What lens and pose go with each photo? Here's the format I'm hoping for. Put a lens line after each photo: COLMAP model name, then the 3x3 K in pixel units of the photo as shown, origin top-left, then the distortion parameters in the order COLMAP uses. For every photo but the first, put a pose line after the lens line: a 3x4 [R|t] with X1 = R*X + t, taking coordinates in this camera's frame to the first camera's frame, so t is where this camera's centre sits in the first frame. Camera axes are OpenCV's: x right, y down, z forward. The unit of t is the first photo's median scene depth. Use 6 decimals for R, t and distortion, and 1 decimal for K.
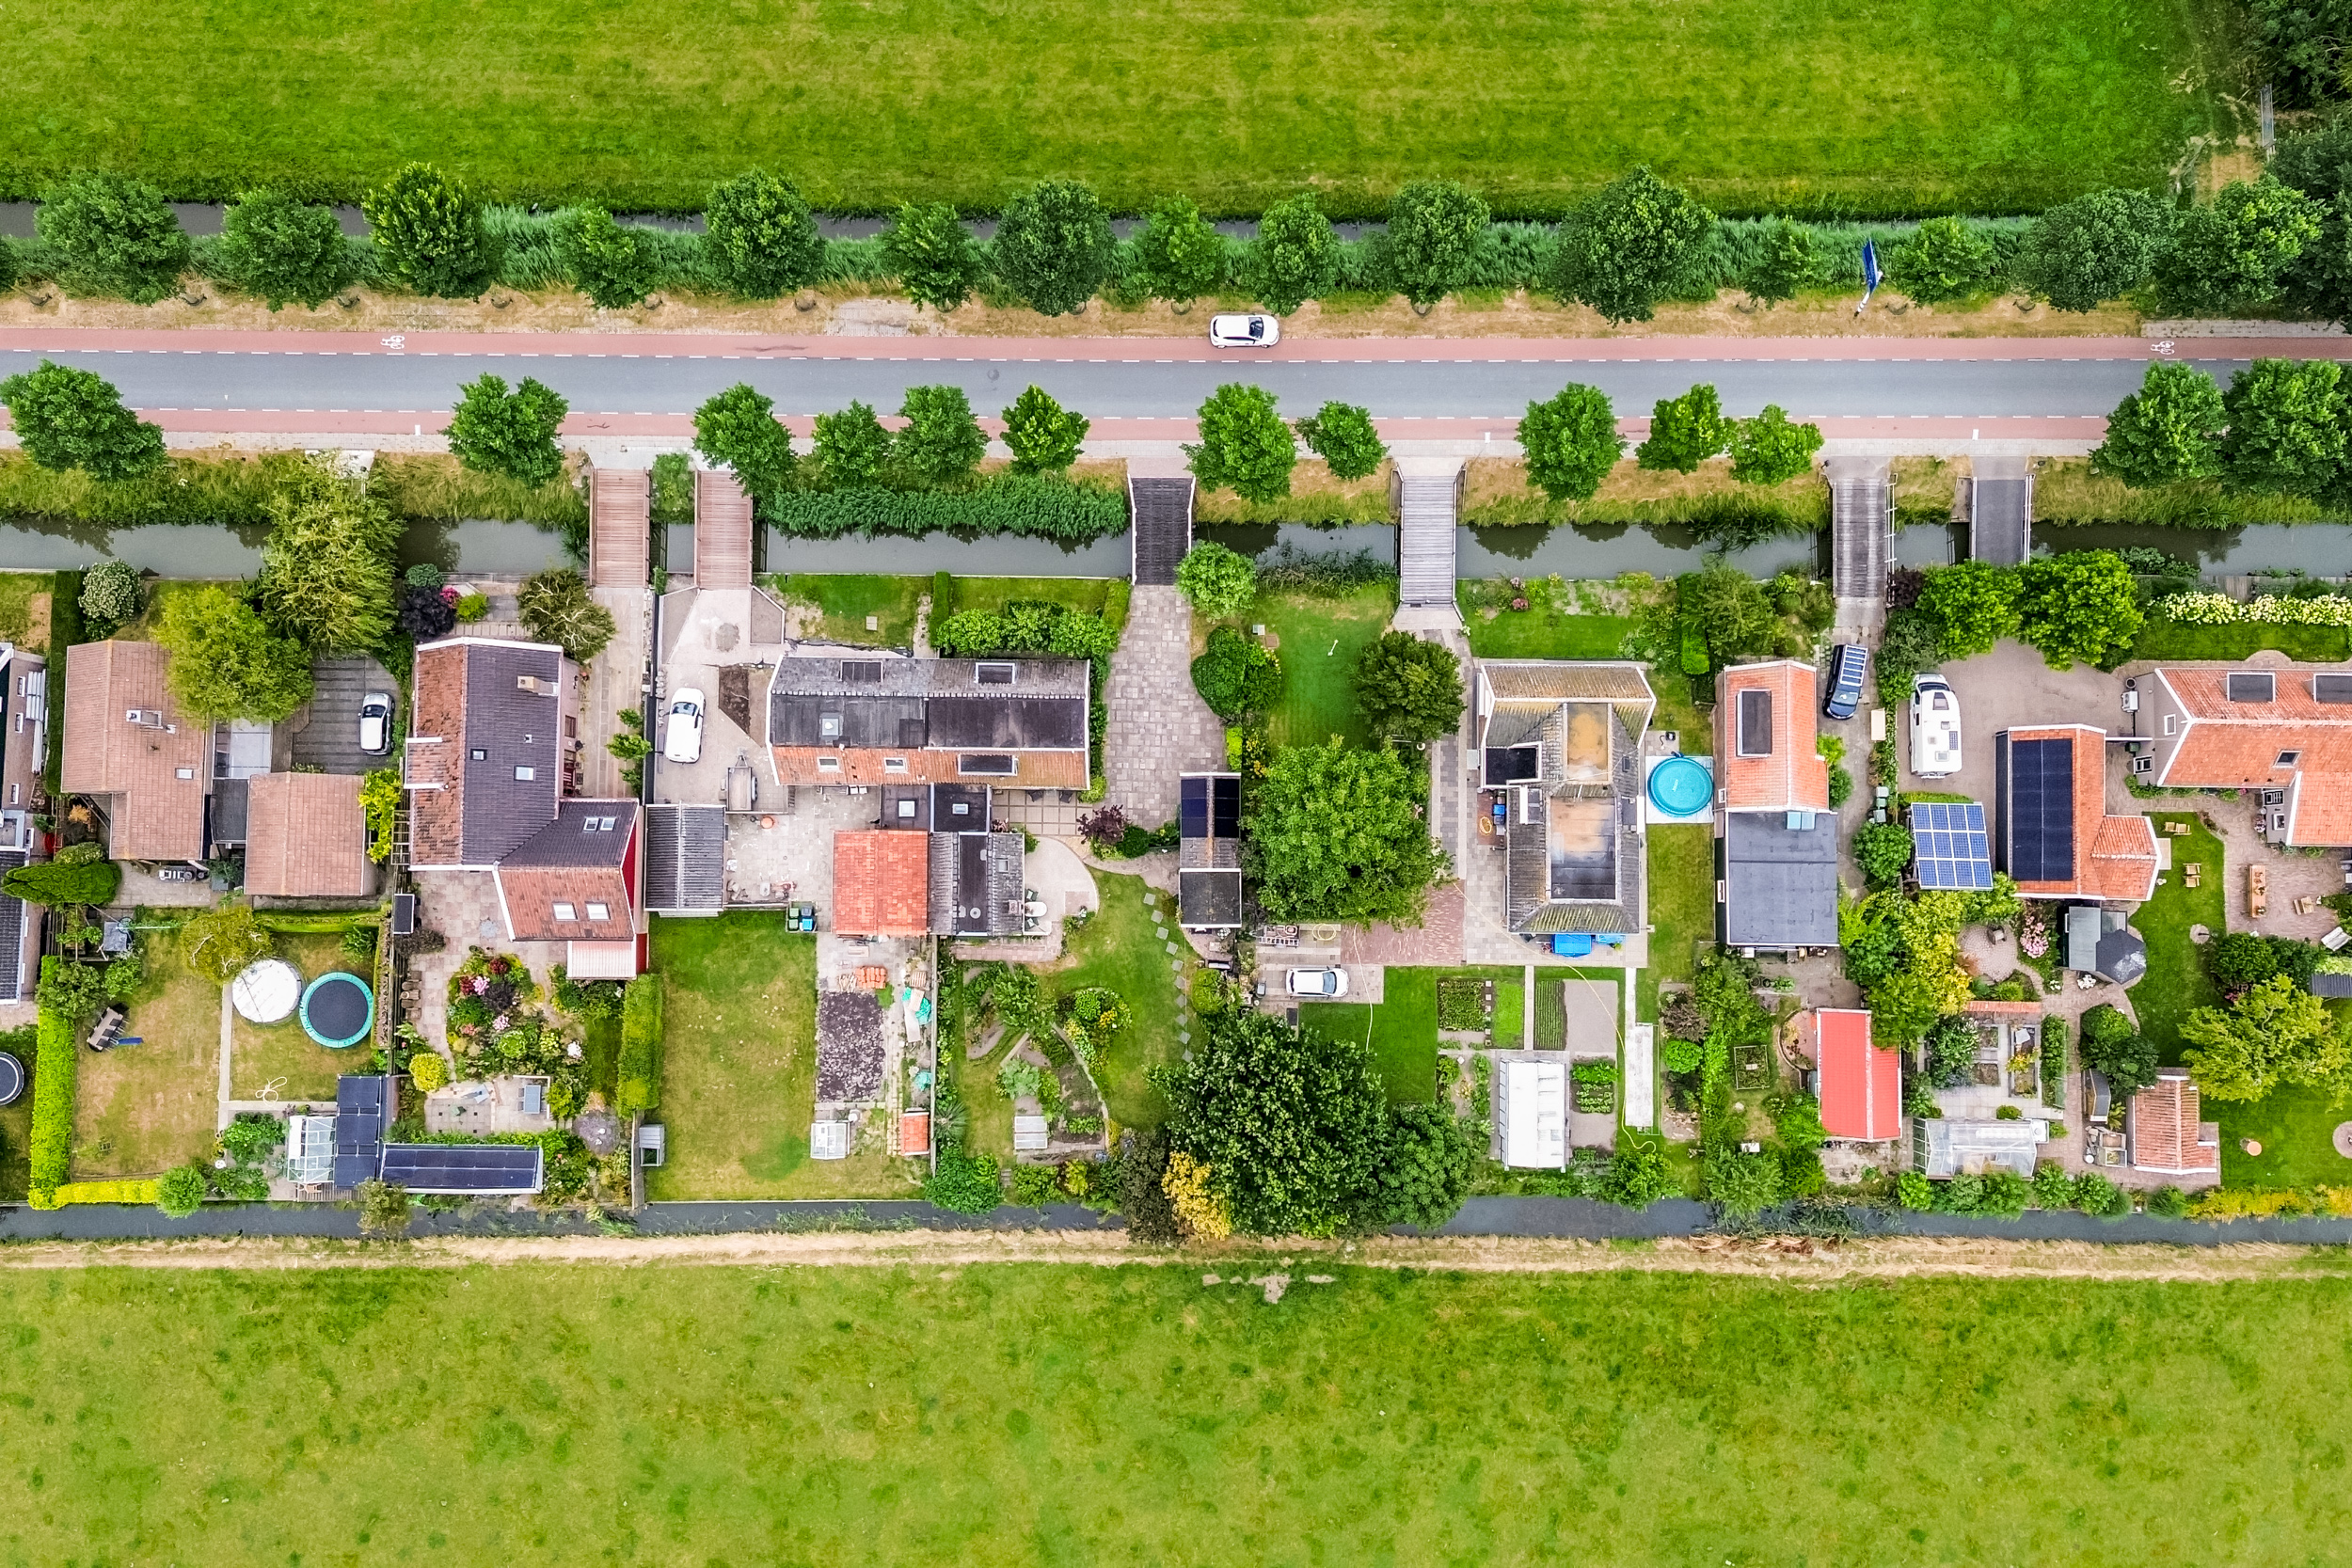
lens RADIAL K [[1961.0, 0, 1172.0], [0, 1961.0, 781.6], [0, 0, 1]] dist [0.067947, 0.001947]
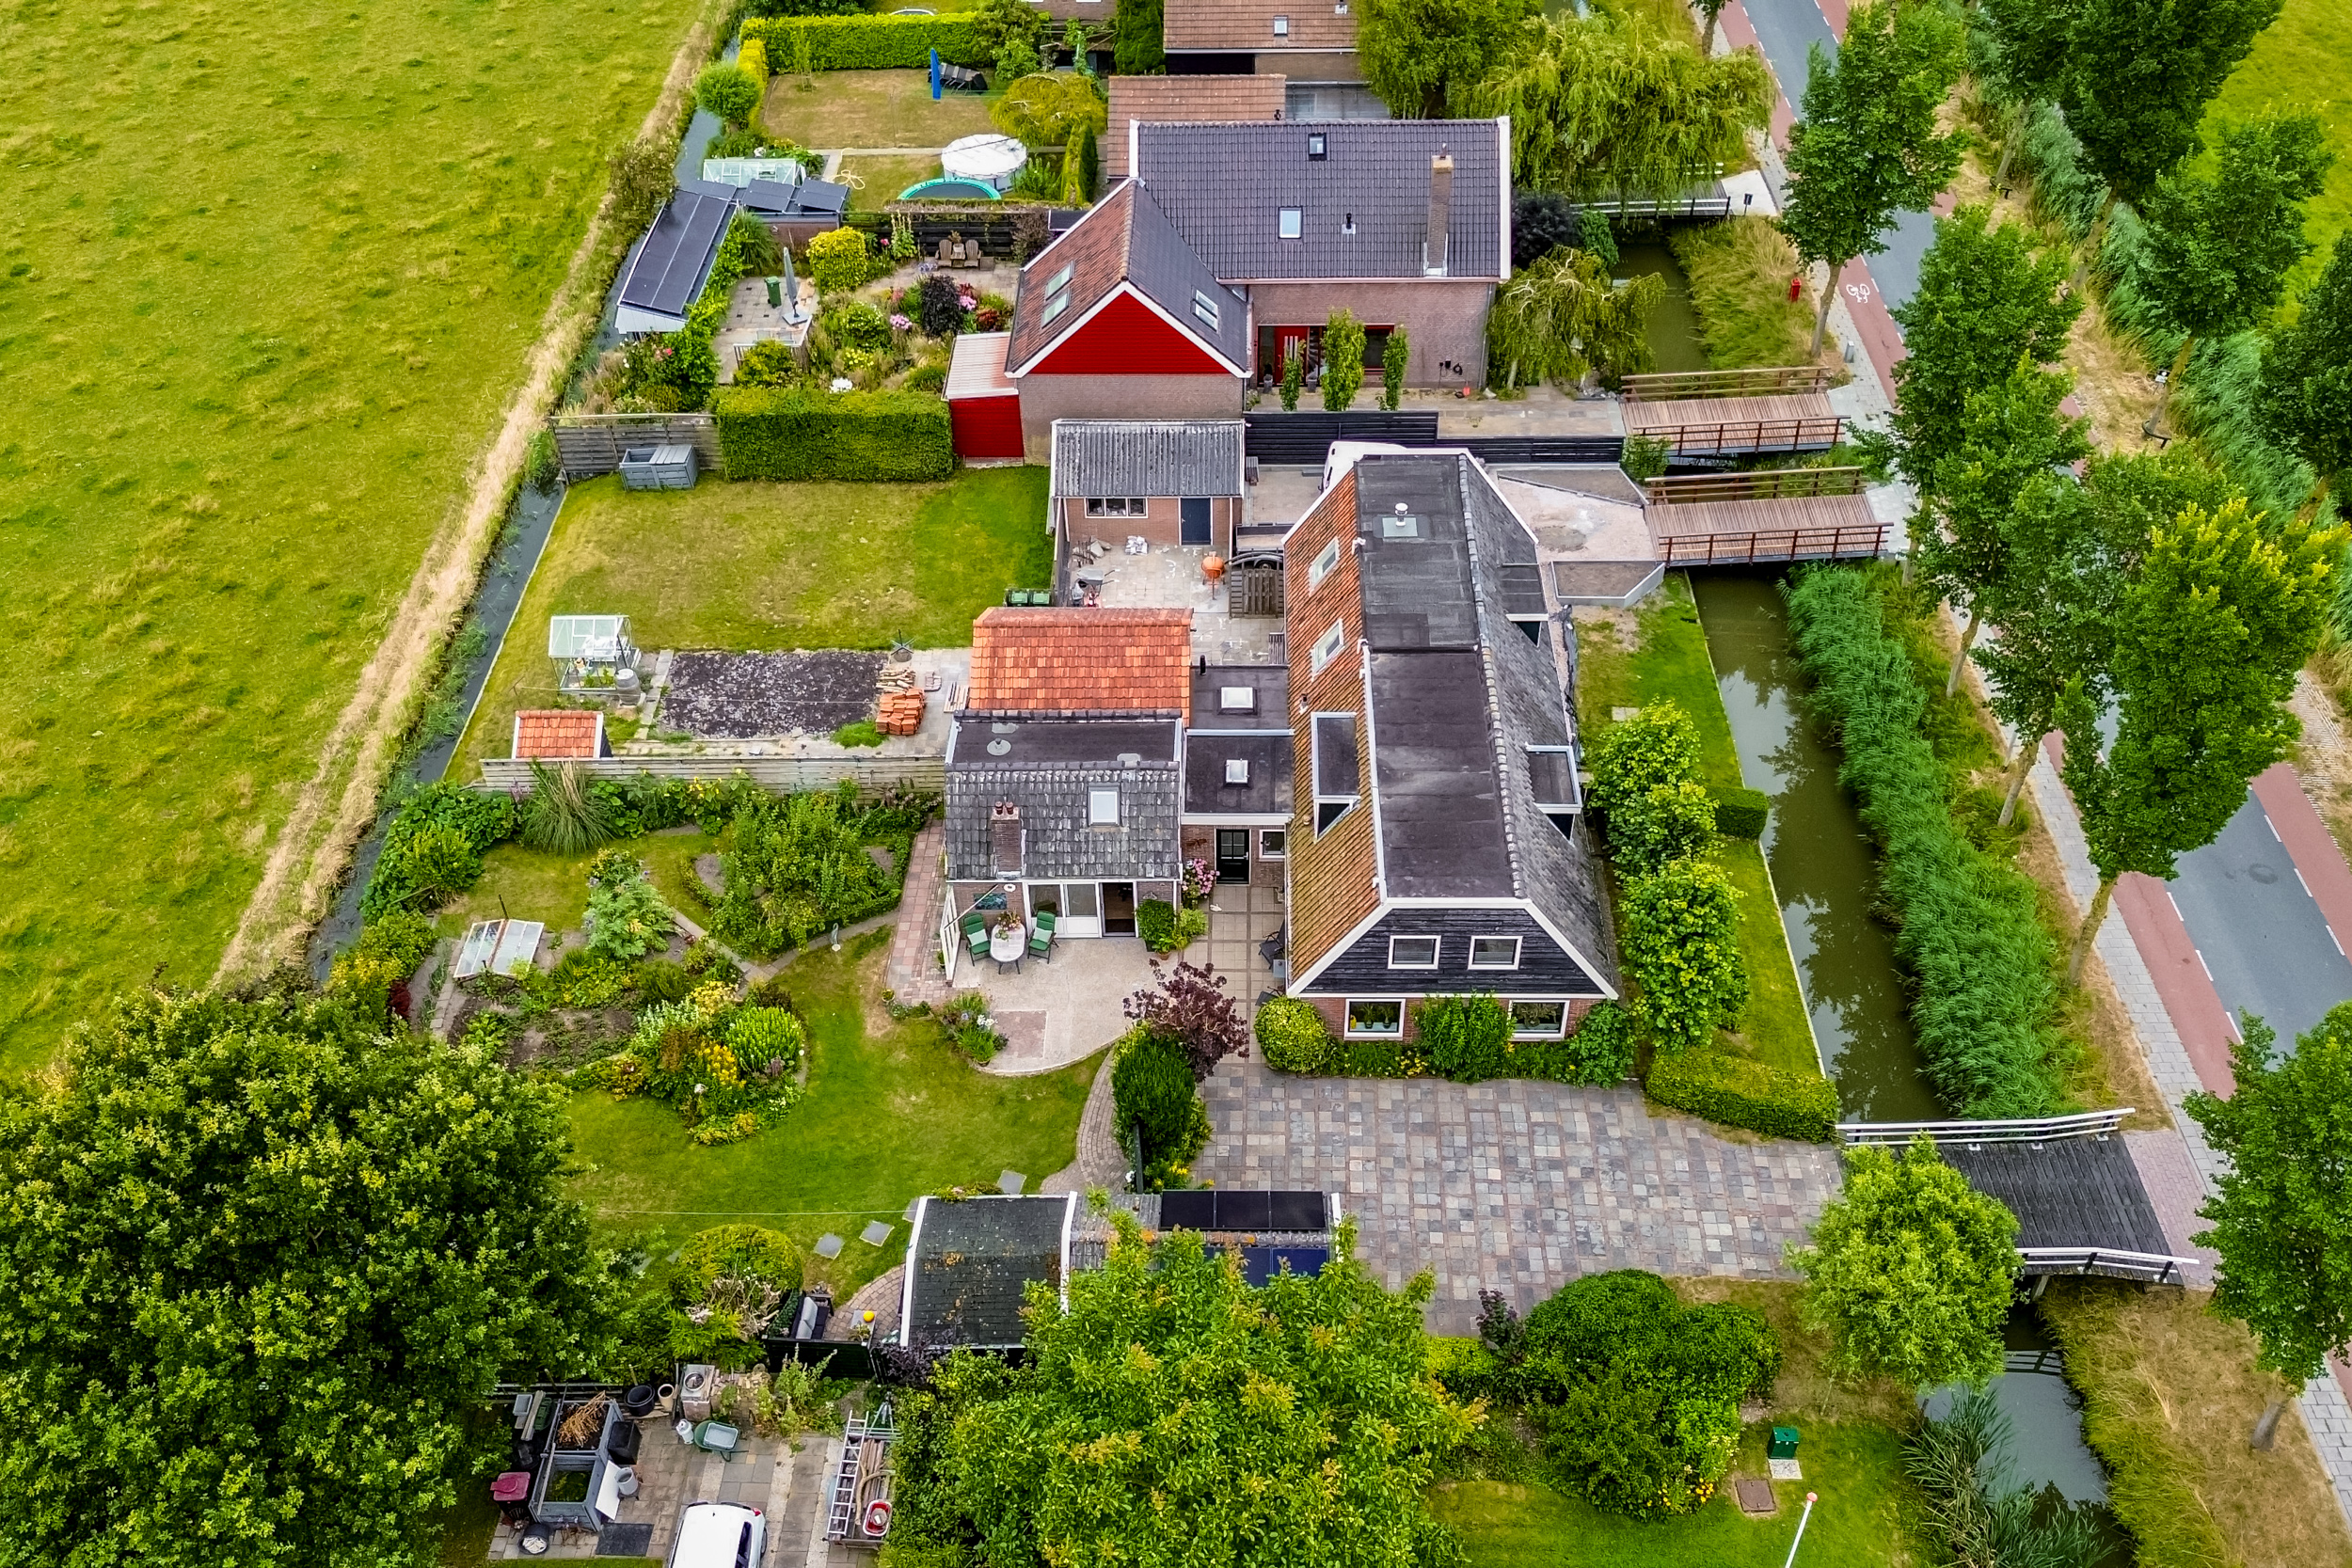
lens RADIAL K [[1961.0, 0, 1165.6], [0, 1961.0, 789.7], [0, 0, 1]] dist [0.067947, 0.001947]
pose [[-0.025751, 0.667208, -0.744427, 0.227611], [-0.995852, 0.047882, 0.077364, -0.004434], [0.087262, 0.743331, 0.663207, 0.693193]]
